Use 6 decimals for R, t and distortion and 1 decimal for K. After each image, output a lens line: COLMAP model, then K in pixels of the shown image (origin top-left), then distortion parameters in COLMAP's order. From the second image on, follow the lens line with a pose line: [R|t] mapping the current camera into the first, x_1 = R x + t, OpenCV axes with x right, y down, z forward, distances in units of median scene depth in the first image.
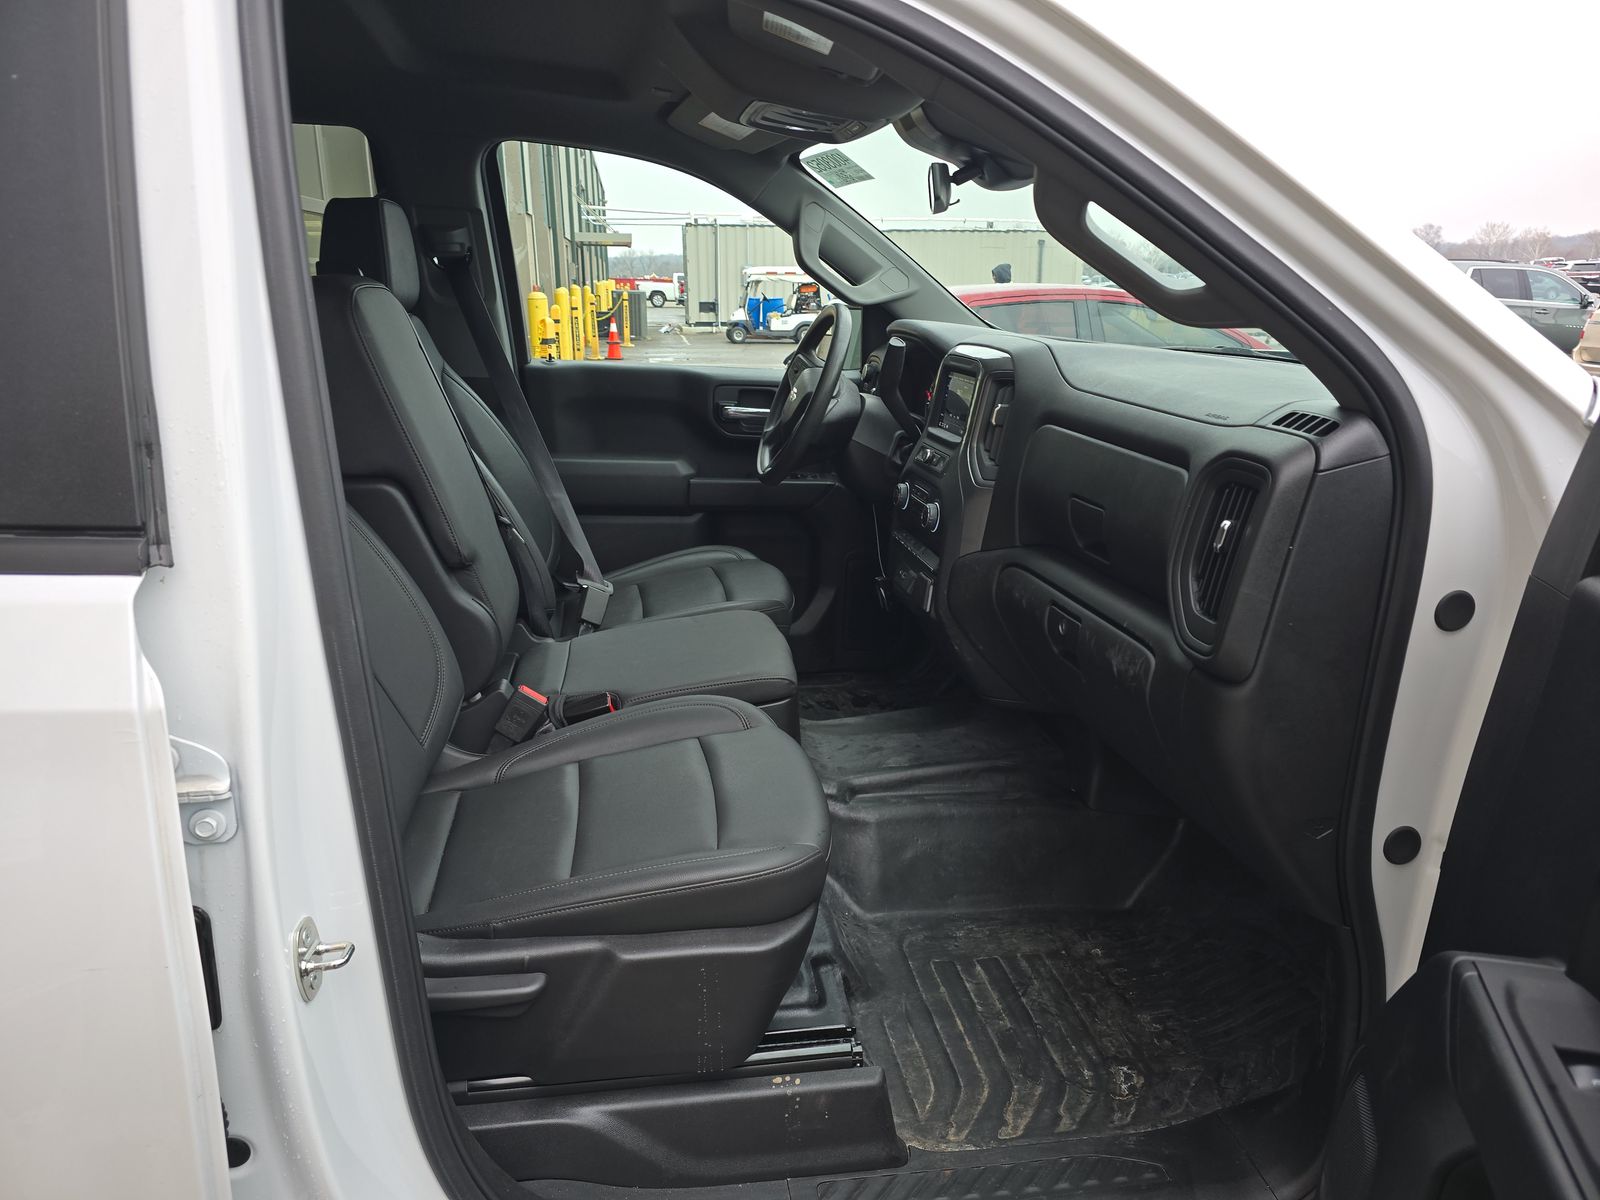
lens RADIAL K [[1075.3, 0, 800.0], [0, 1075.3, 600.0], [0, 0, 1]] dist [-0.000080, -0.000844]
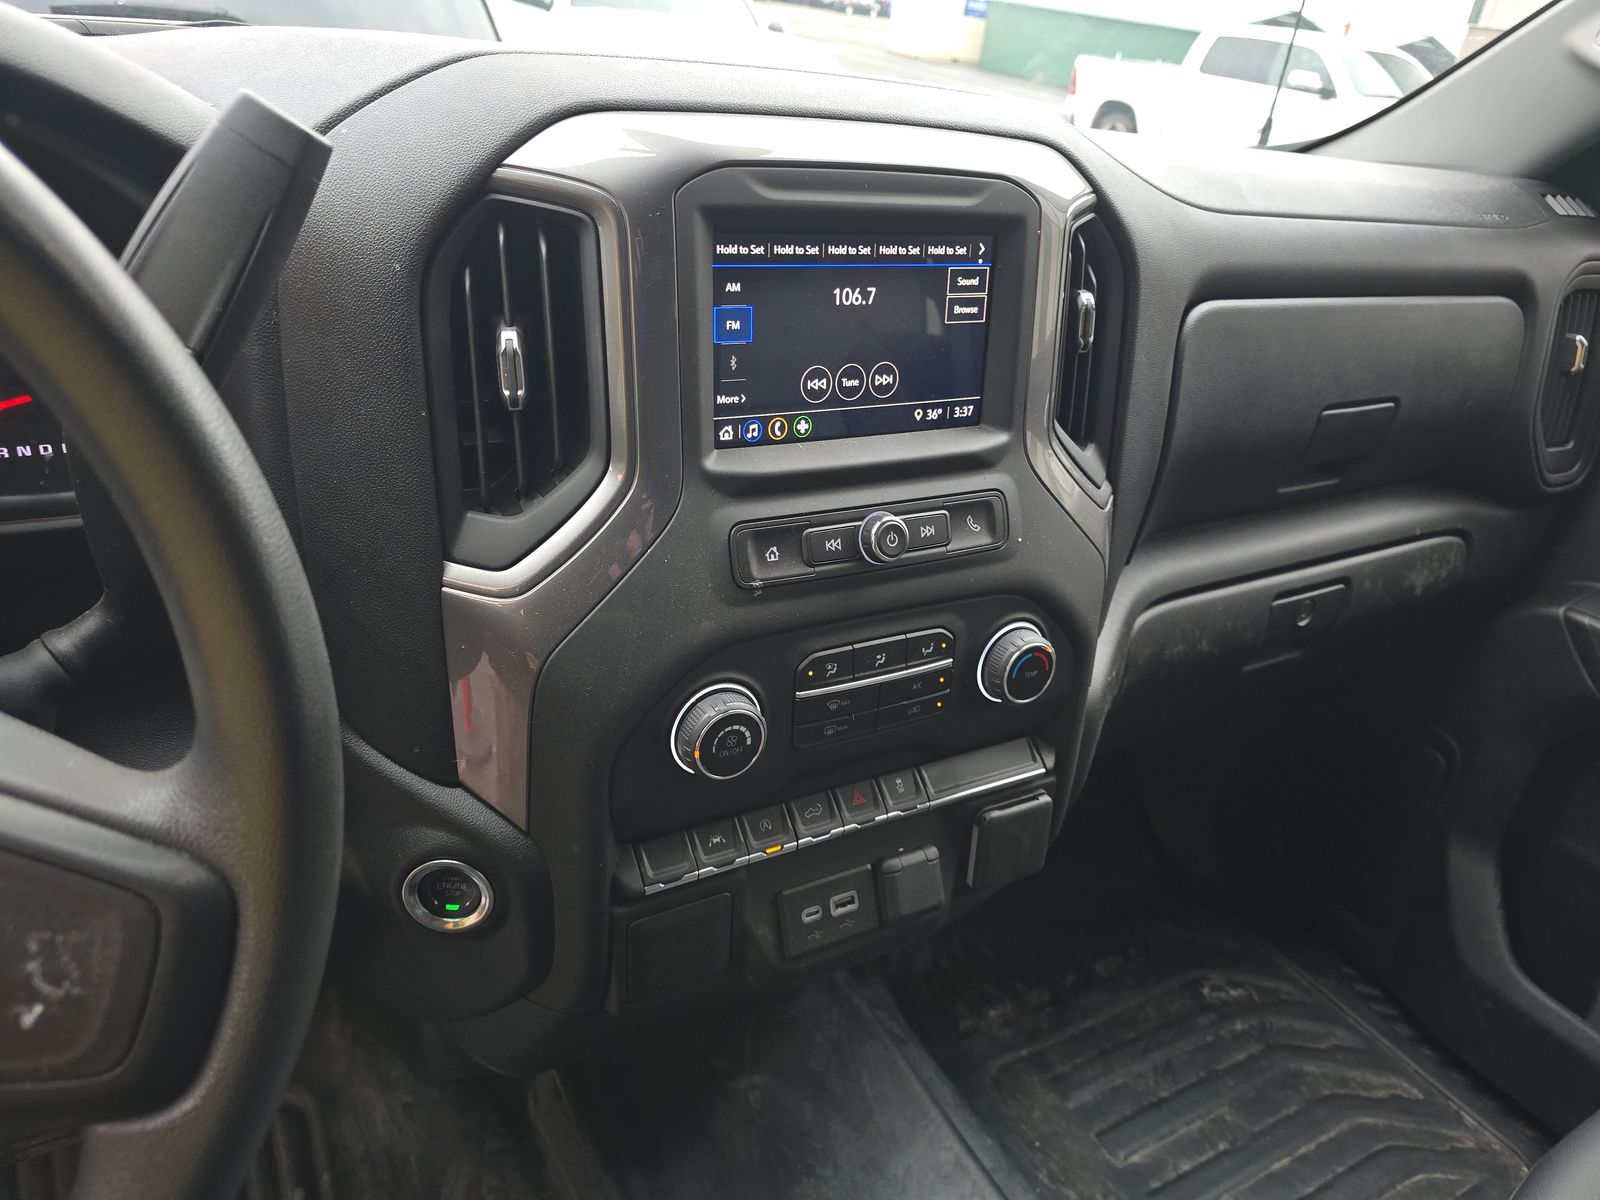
lens RADIAL K [[1075.3, 0, 800.0], [0, 1075.3, 600.0], [0, 0, 1]] dist [-0.000080, -0.000844]
pose [[-0.343939, -0.484343, 0.804437, -0.142989], [0.150150, 0.817310, 0.556291, -0.377681], [-0.926909, 0.312116, -0.208380, 1.468684]]
